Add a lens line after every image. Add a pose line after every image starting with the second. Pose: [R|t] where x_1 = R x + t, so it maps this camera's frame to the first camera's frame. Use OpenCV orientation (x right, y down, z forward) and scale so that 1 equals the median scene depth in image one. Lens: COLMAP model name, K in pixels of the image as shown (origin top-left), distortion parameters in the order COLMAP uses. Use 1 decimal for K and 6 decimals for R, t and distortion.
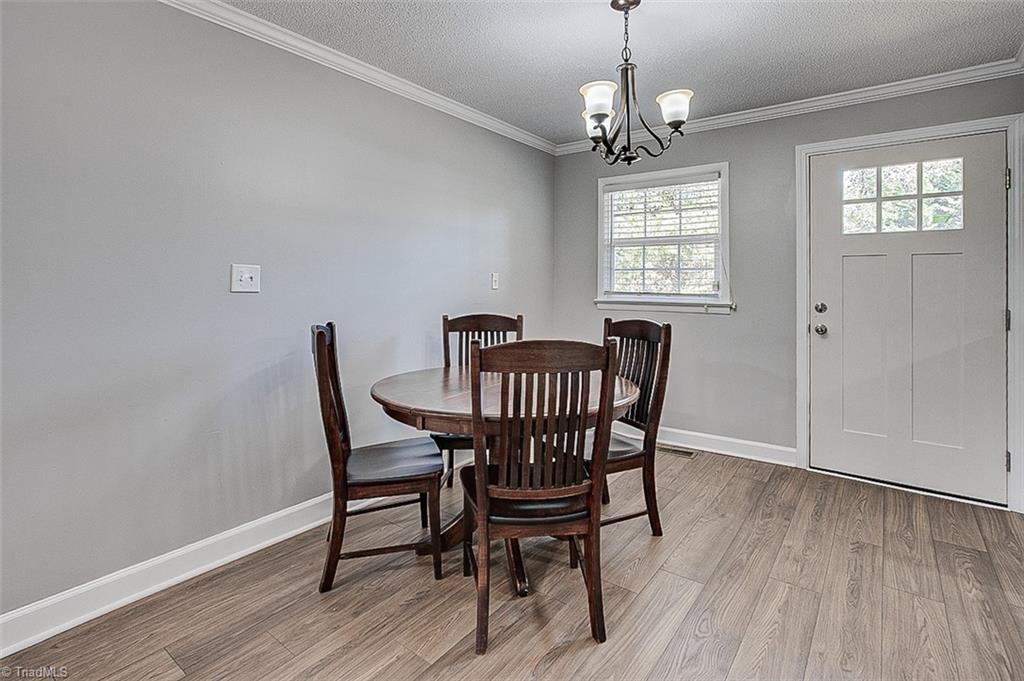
lens RADIAL K [[485.3, 0, 514.5], [0, 485.3, 275.8], [0, 0, 1]] dist [-0.003366, 0.000767]
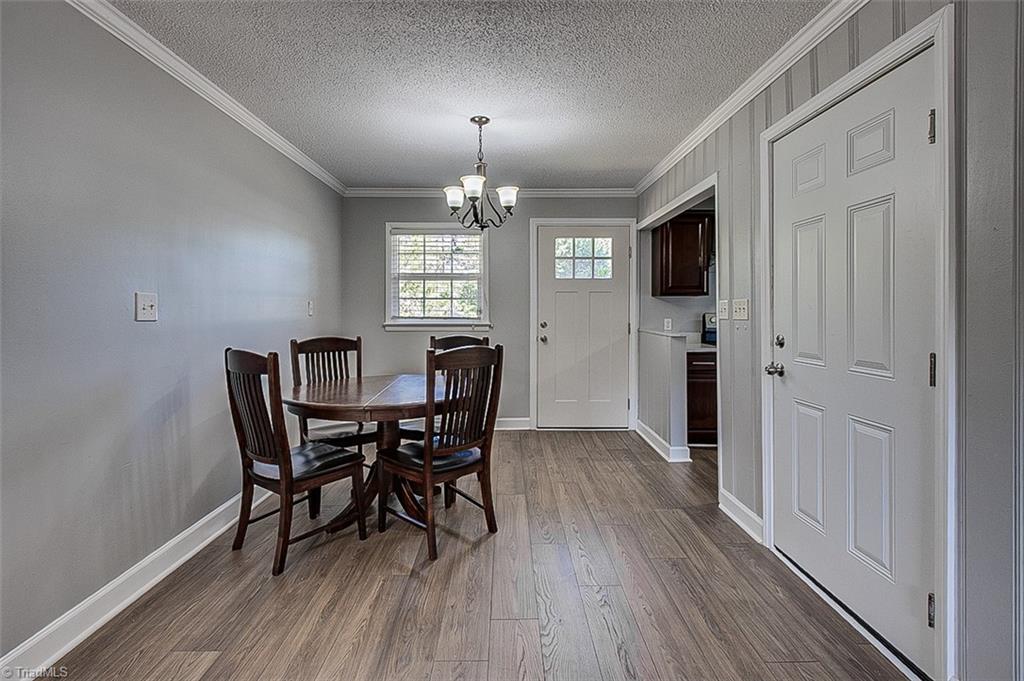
lens RADIAL K [[472.8, 0, 496.8], [0, 472.8, 313.7], [0, 0, 1]] dist [0.000244, 0.000312]
pose [[0.805882, -0.009903, 0.591993, -0.444438], [-0.004940, 0.999713, 0.023449, -0.005508], [-0.592055, -0.021822, 0.805602, -0.153234]]
